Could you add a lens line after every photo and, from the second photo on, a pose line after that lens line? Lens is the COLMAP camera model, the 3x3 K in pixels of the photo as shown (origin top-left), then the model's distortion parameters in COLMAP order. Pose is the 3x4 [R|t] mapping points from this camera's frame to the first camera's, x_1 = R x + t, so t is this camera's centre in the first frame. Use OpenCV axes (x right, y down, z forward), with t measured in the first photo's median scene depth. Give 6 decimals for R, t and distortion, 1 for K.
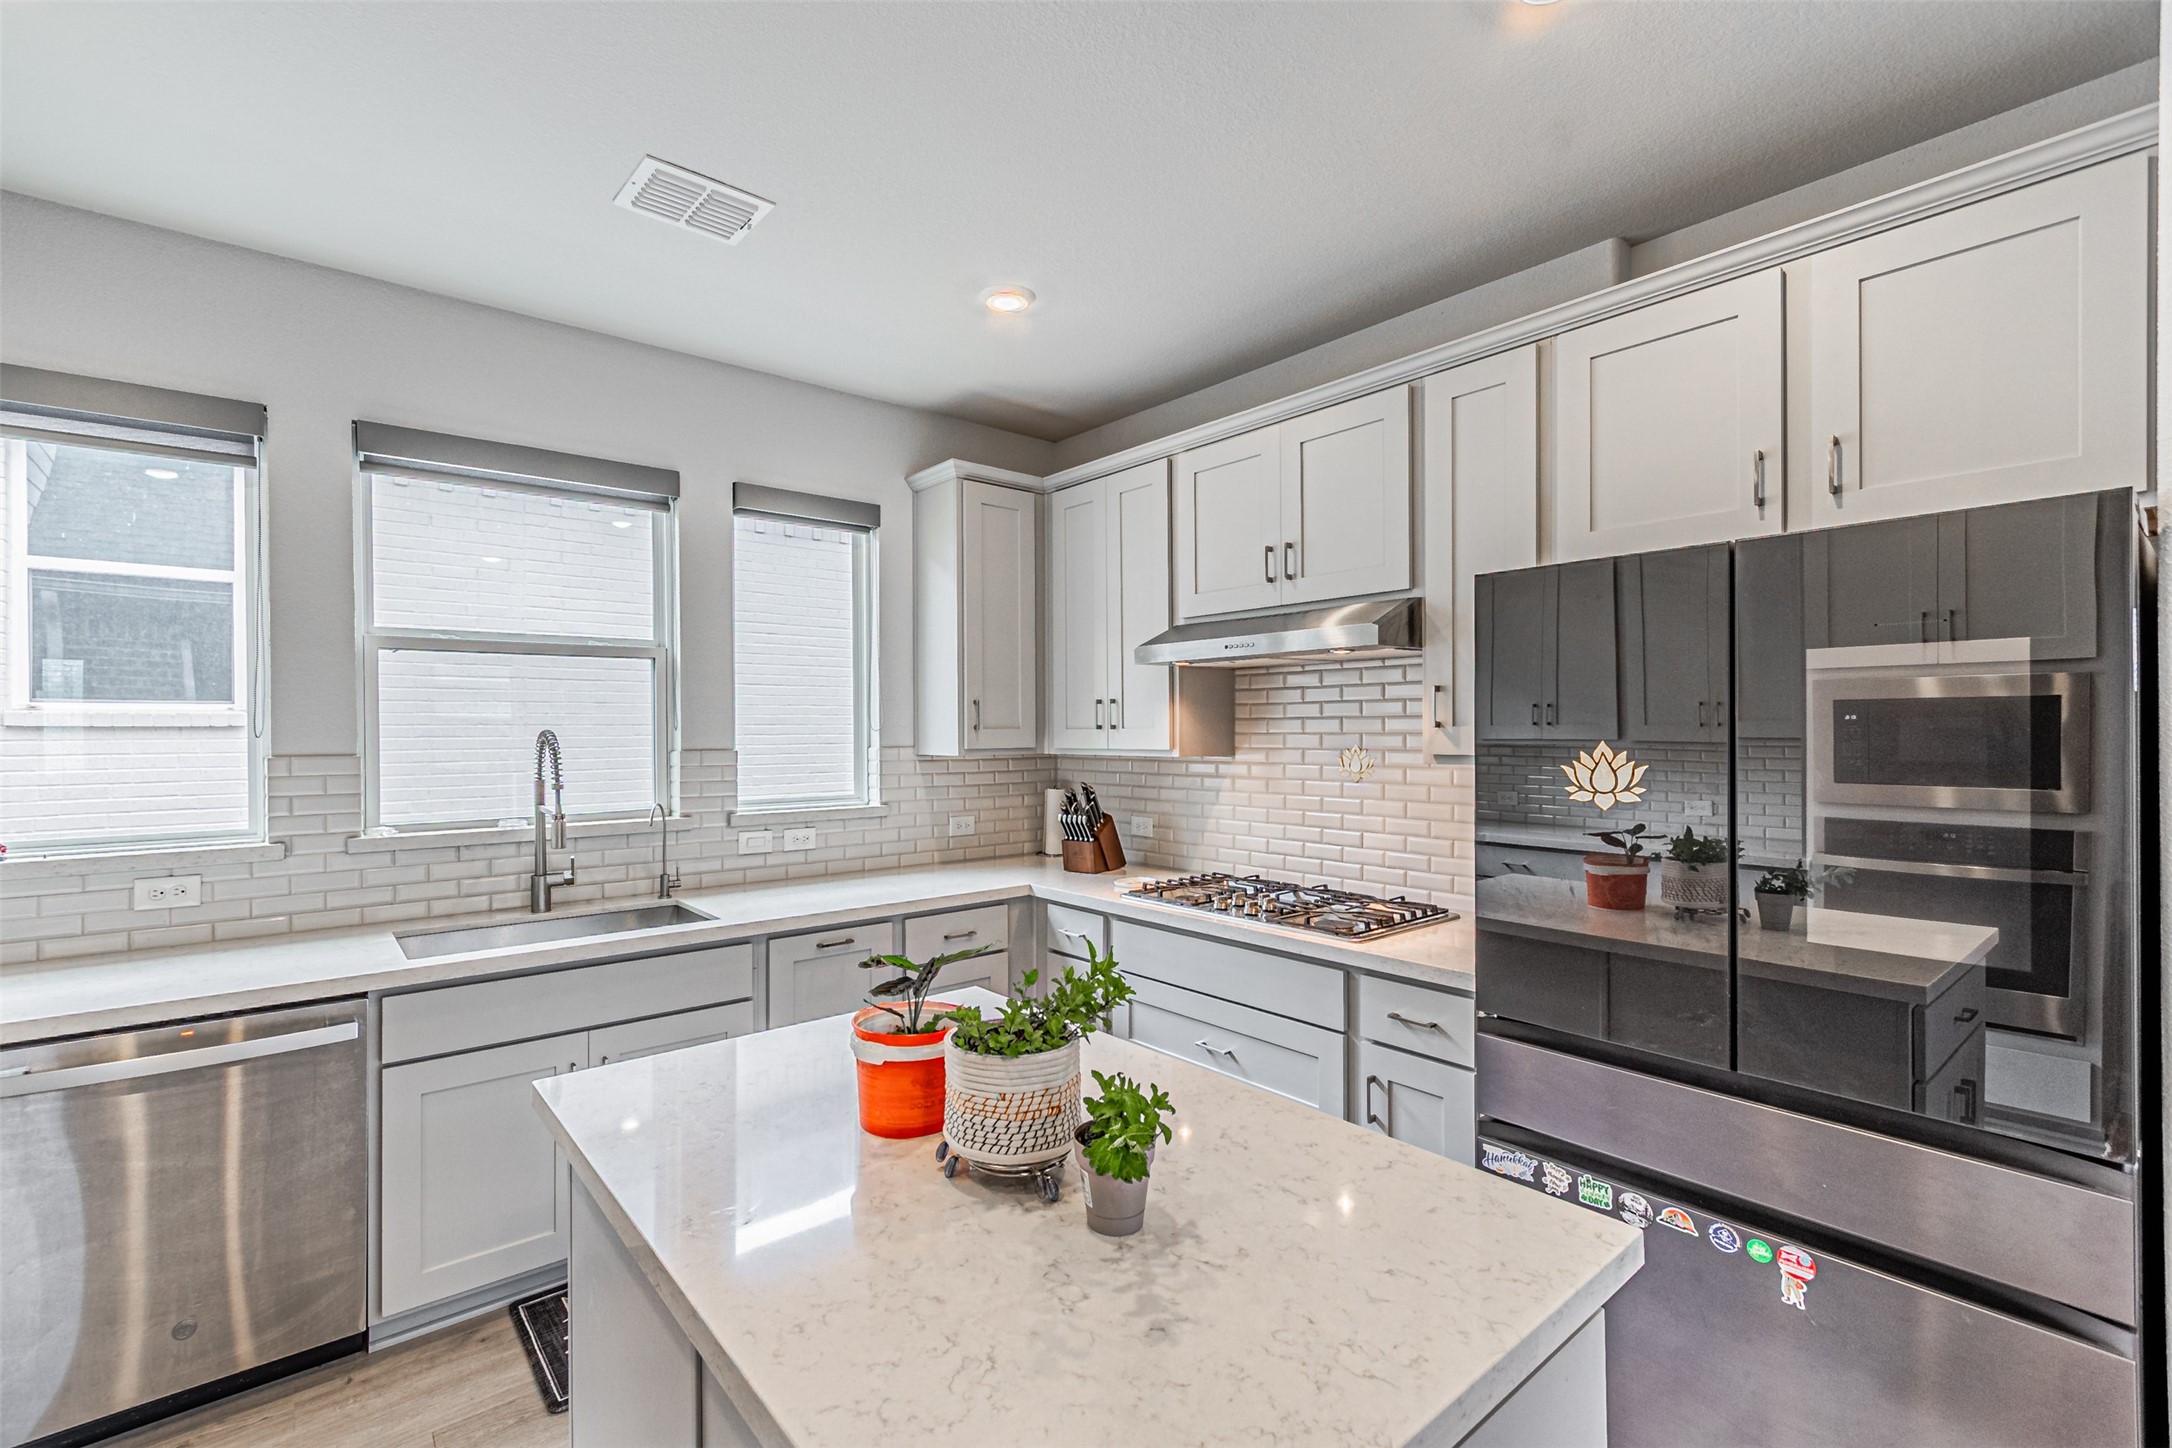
lens RADIAL K [[949.7, 0, 1075.1], [0, 949.7, 743.4], [0, 0, 1]] dist [0.010130, -0.002537]
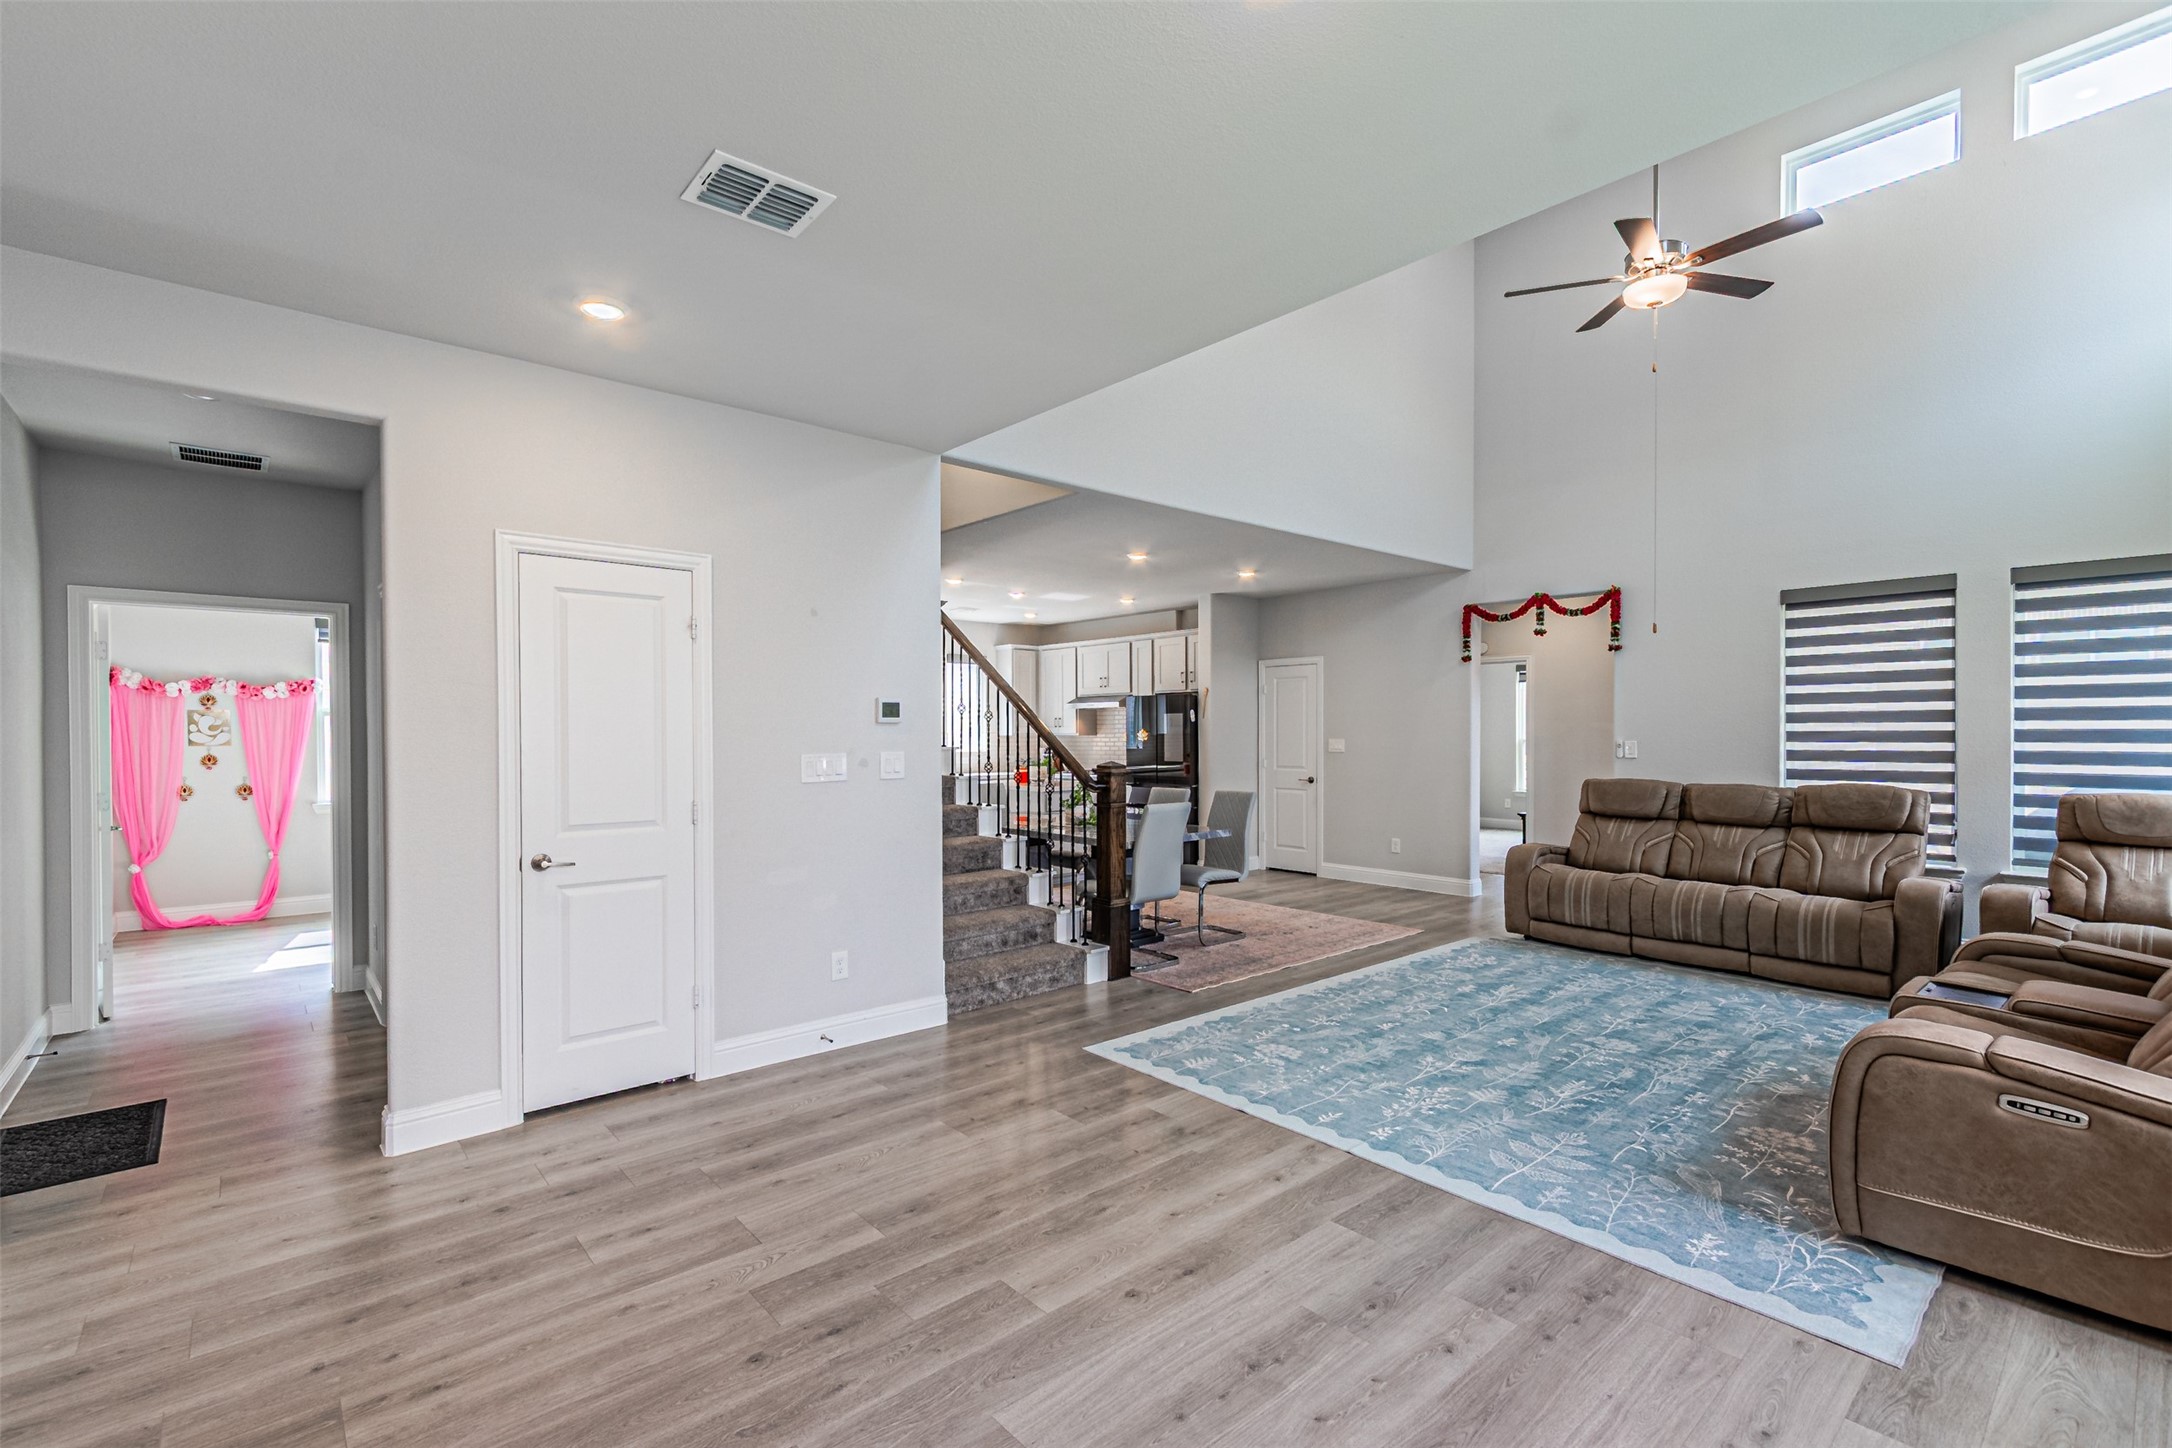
lens RADIAL K [[949.7, 0, 1071.6], [0, 949.7, 744.7], [0, 0, 1]] dist [0.010130, -0.002537]
pose [[0.999762, 0.002581, 0.021650, 0.011512], [-0.002656, 0.999991, 0.003449, 0.037985], [-0.021641, -0.003506, 0.999760, -2.486169]]
